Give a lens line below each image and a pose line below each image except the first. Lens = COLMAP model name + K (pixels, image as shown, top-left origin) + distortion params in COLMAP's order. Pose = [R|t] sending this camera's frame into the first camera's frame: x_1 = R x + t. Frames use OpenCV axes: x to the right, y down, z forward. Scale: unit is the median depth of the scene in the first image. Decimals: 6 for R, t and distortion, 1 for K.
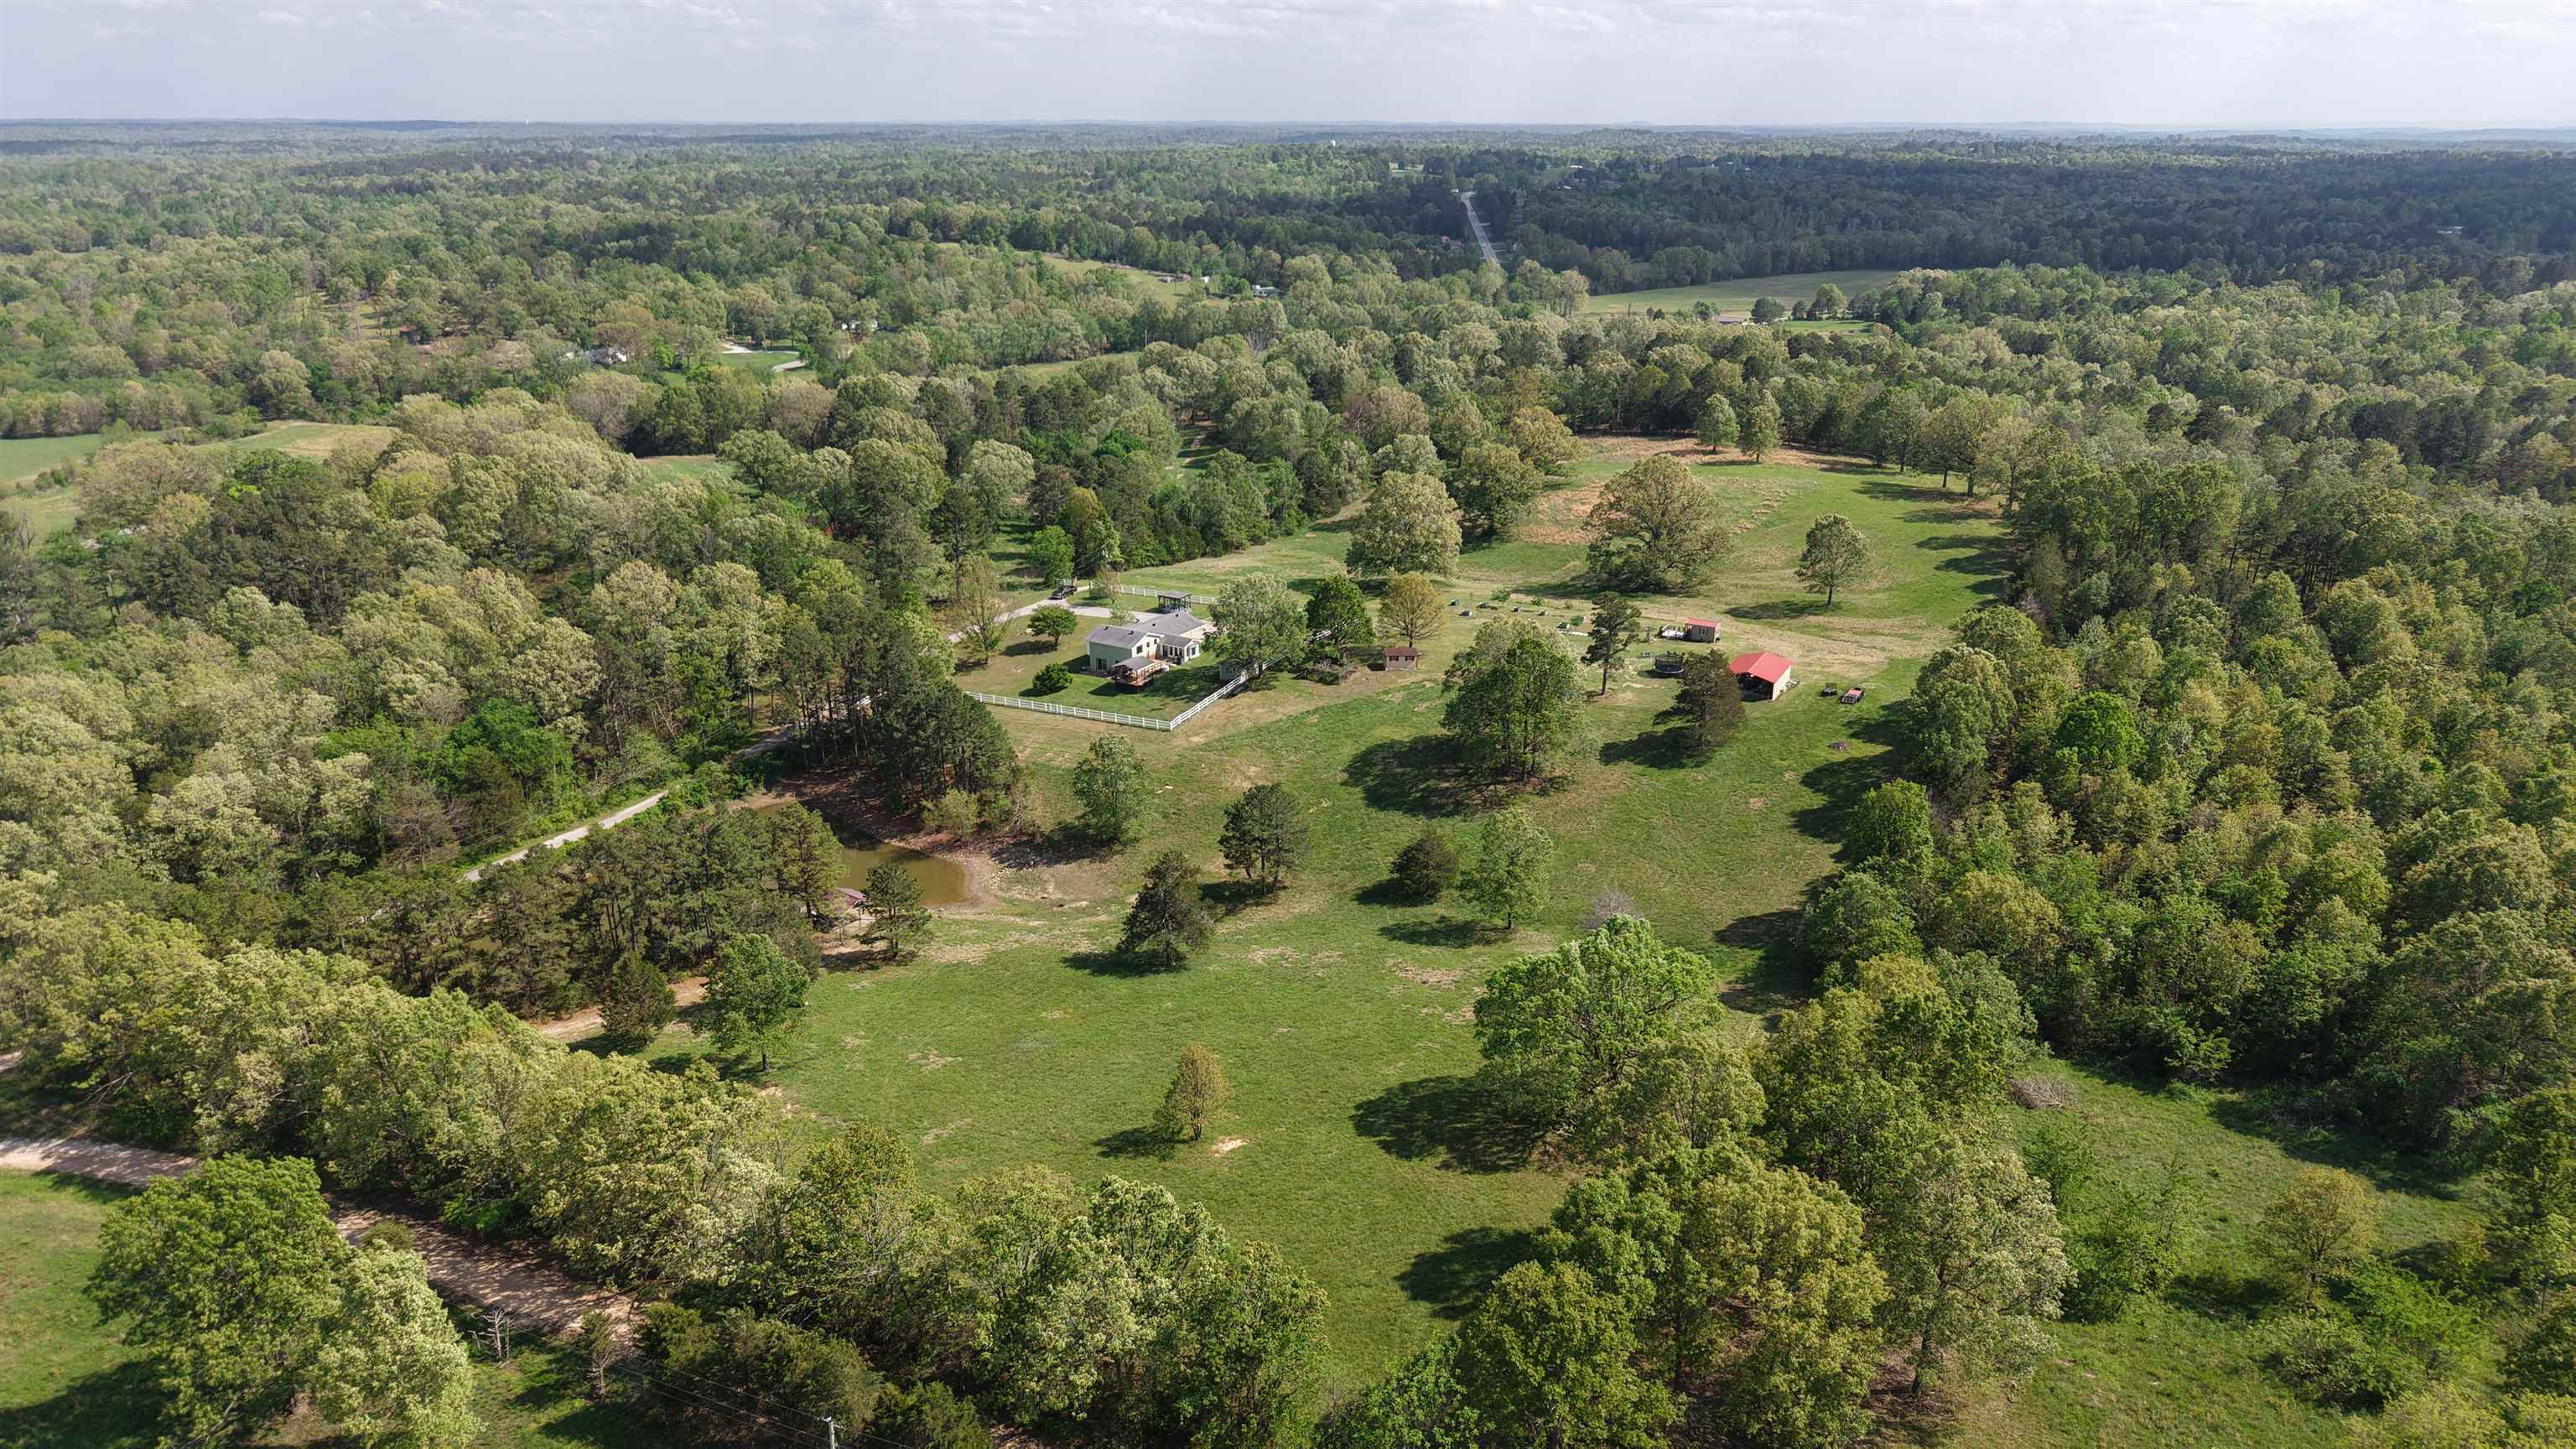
lens RADIAL K [[1778.5, 0, 1289.4], [0, 1778.5, 725.7], [0, 0, 1]] dist [0.027840, -0.008416]
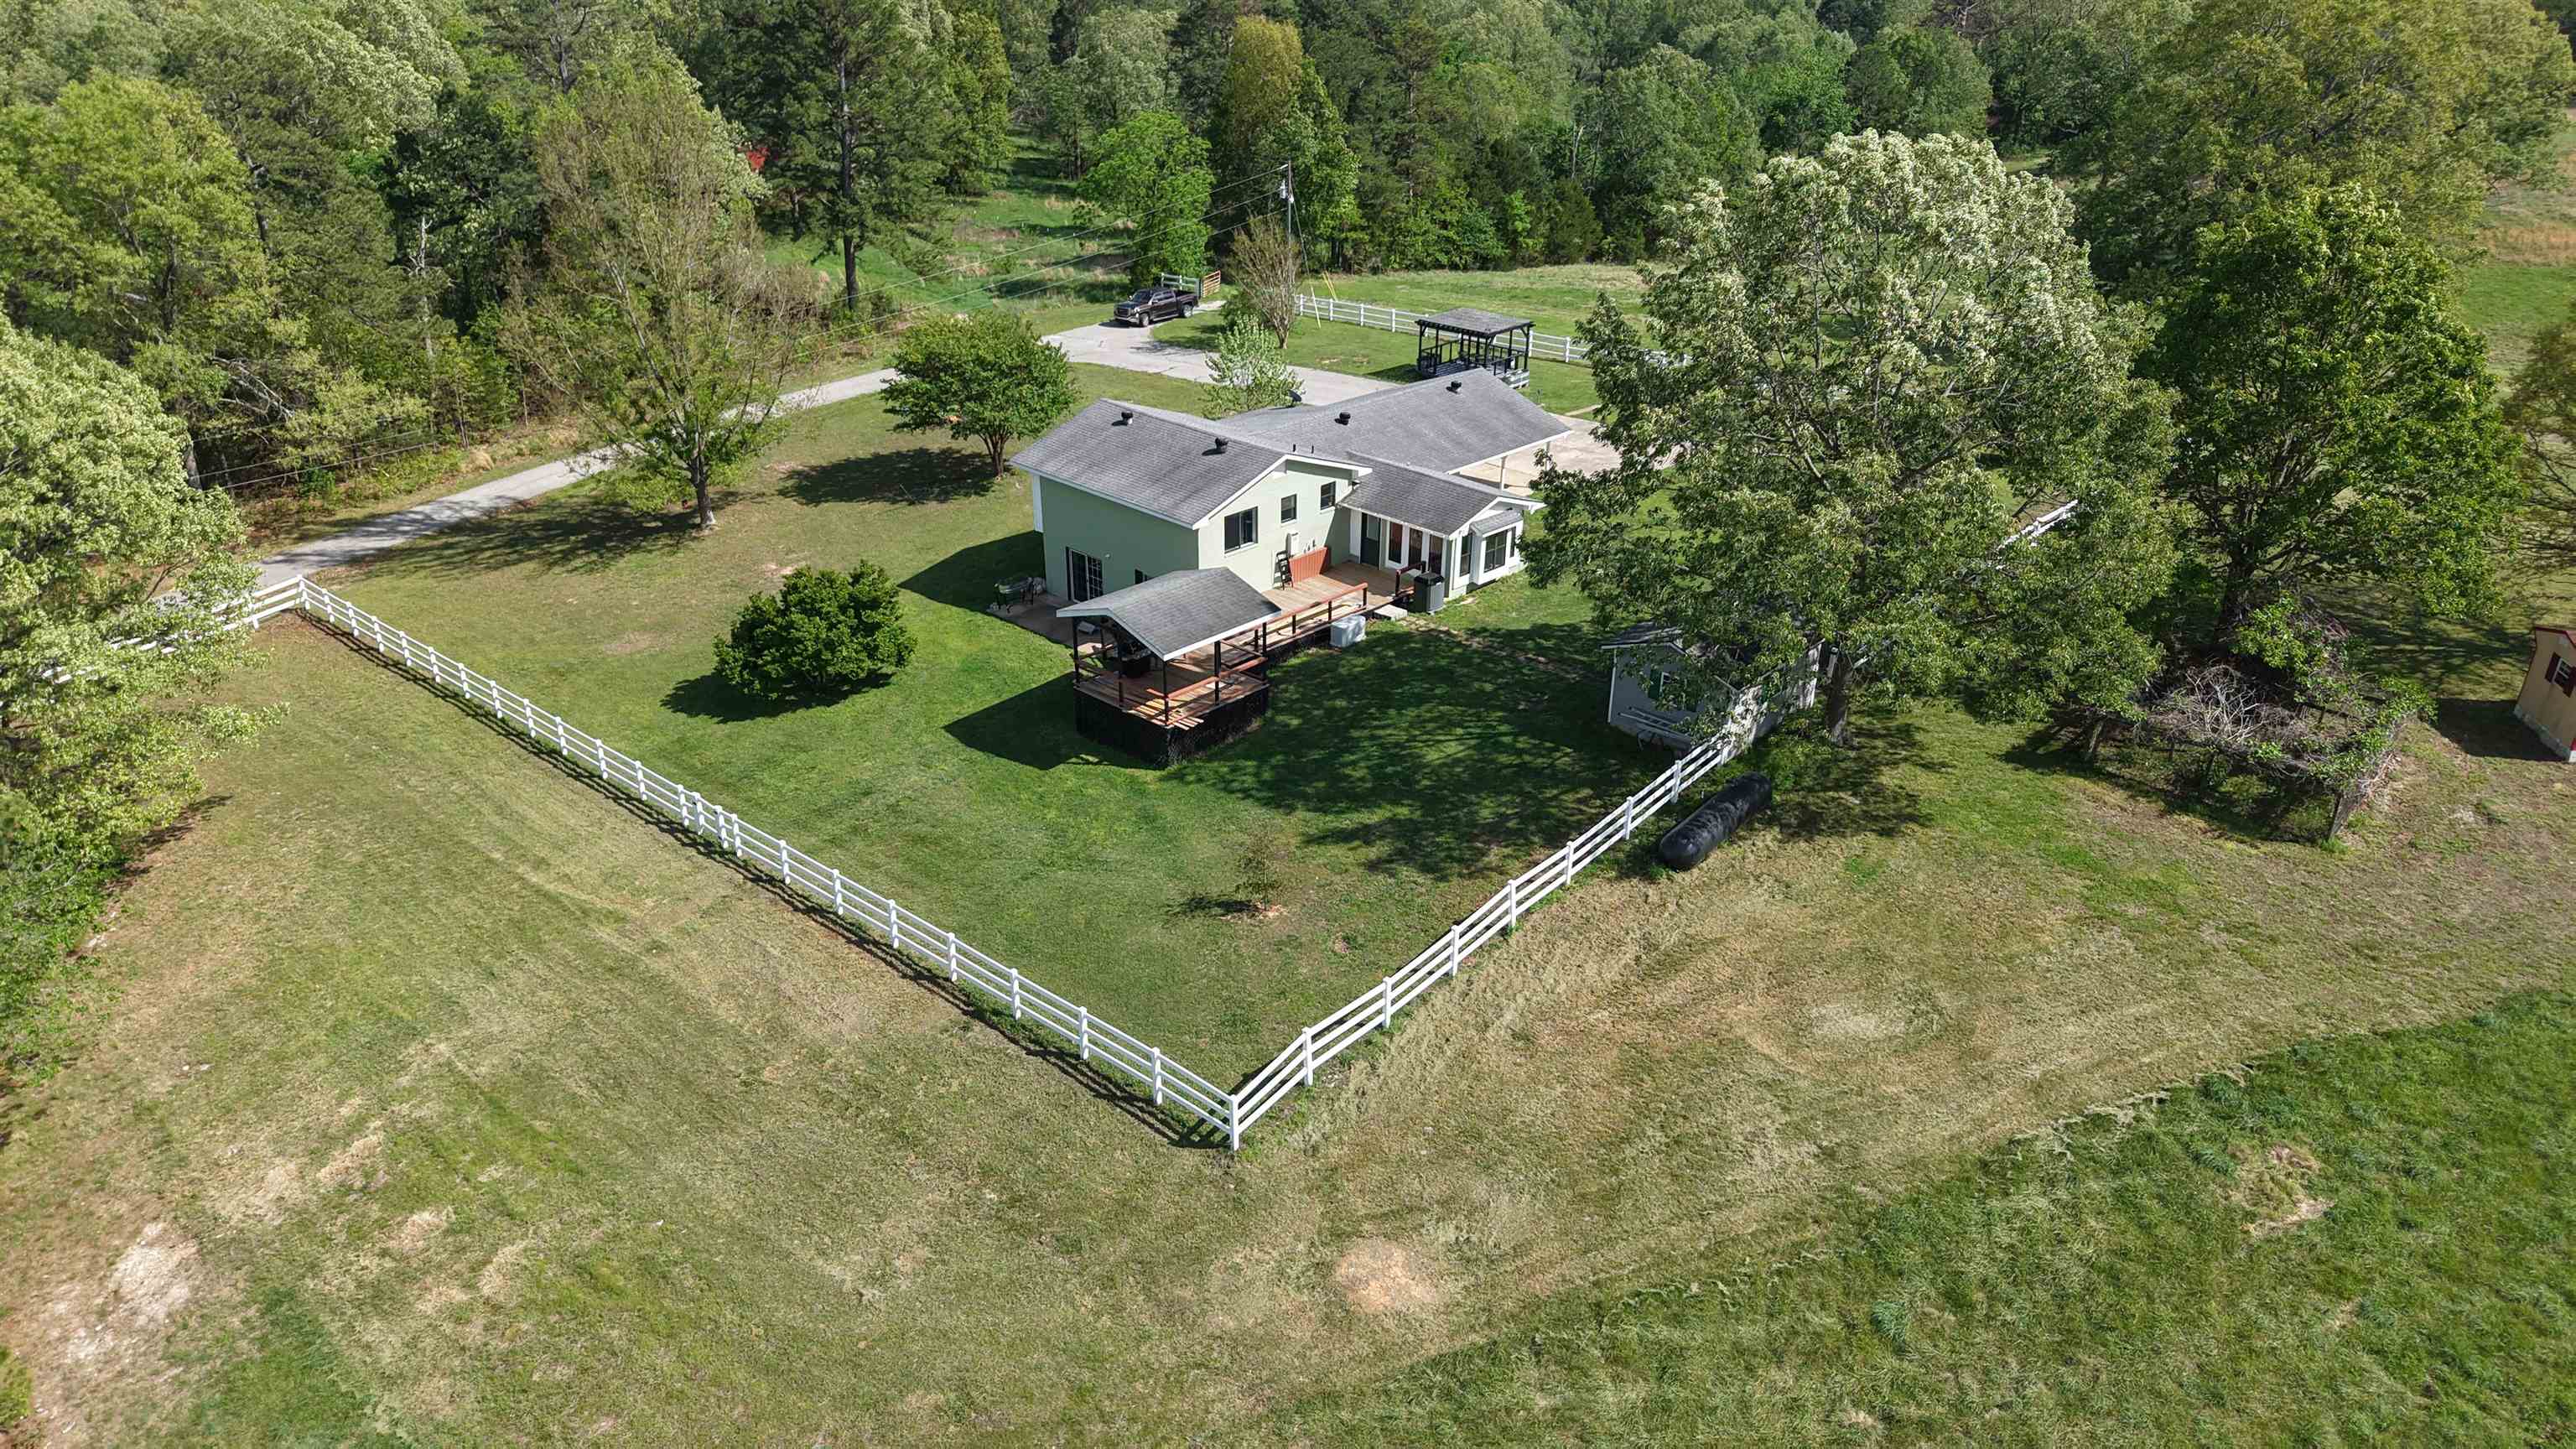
lens RADIAL K [[1778.5, 0, 1283.9], [0, 1778.5, 727.0], [0, 0, 1]] dist [0.027840, -0.008416]
pose [[0.973973, 0.104196, -0.201296, -0.034492], [-0.082258, 0.990017, 0.114453, -0.044787], [0.211212, -0.094916, 0.972821, 0.806712]]
